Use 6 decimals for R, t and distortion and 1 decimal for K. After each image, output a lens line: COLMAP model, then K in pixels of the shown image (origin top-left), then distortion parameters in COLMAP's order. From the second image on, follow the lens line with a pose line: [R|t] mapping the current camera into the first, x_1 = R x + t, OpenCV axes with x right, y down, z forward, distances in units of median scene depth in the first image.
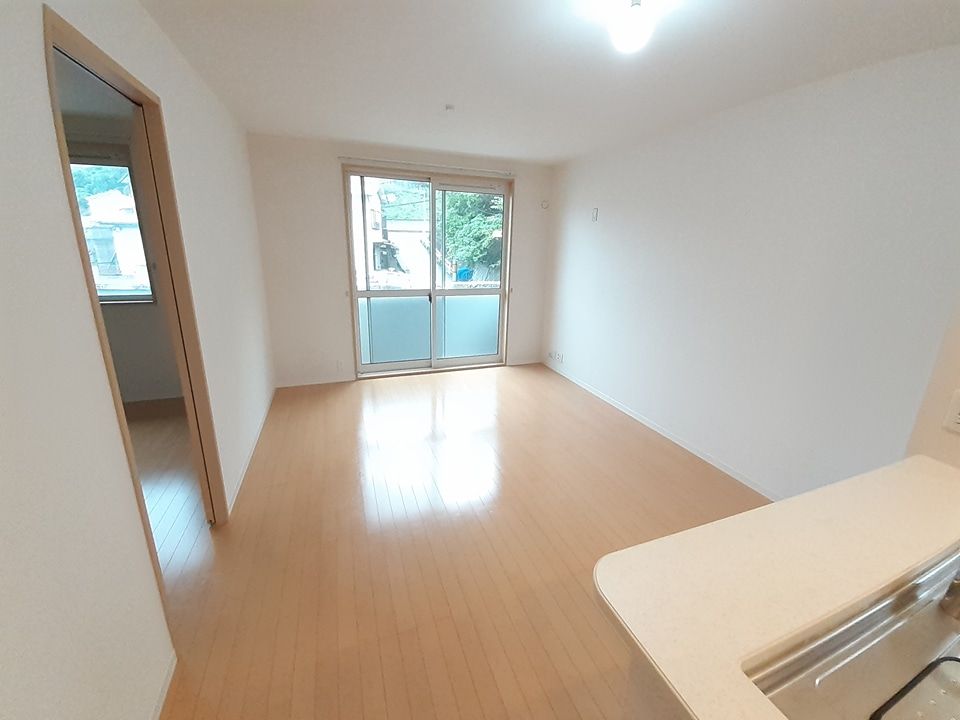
lens RADIAL K [[390.1, 0, 480.8], [0, 390.1, 342.7], [0, 0, 1]] dist [-0.001845, -0.000402]
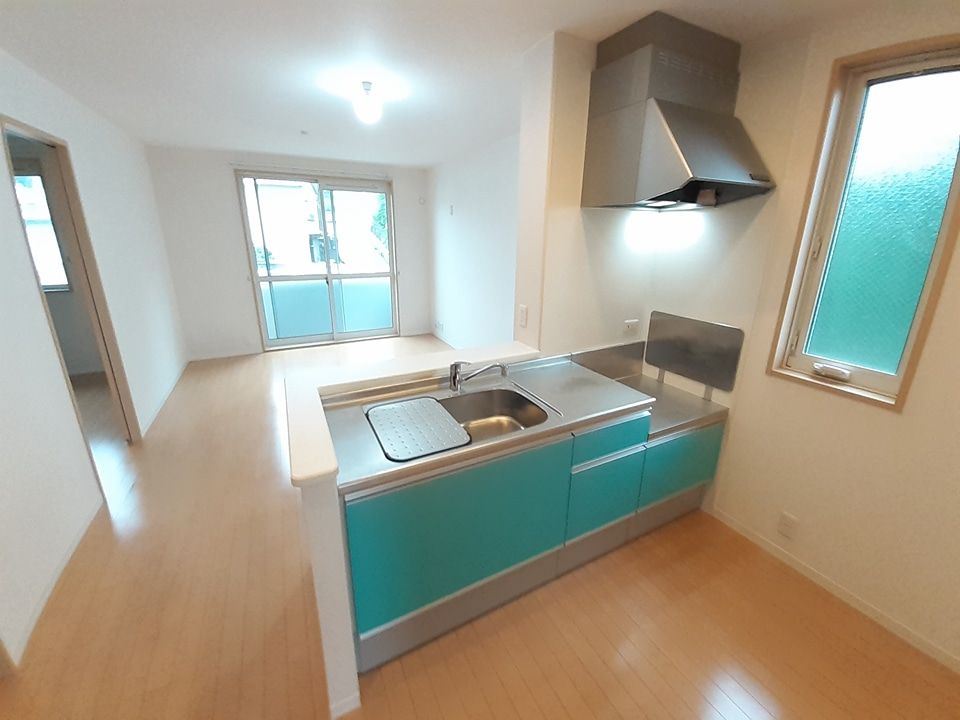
lens RADIAL K [[378.0, 0, 481.9], [0, 378.0, 344.6], [0, 0, 1]] dist [-0.001568, -0.011215]
pose [[0.990138, -0.052583, 0.129852, 0.187360], [0.047618, 0.998022, 0.041051, 0.056219], [-0.131753, -0.034463, 0.990683, -0.221212]]
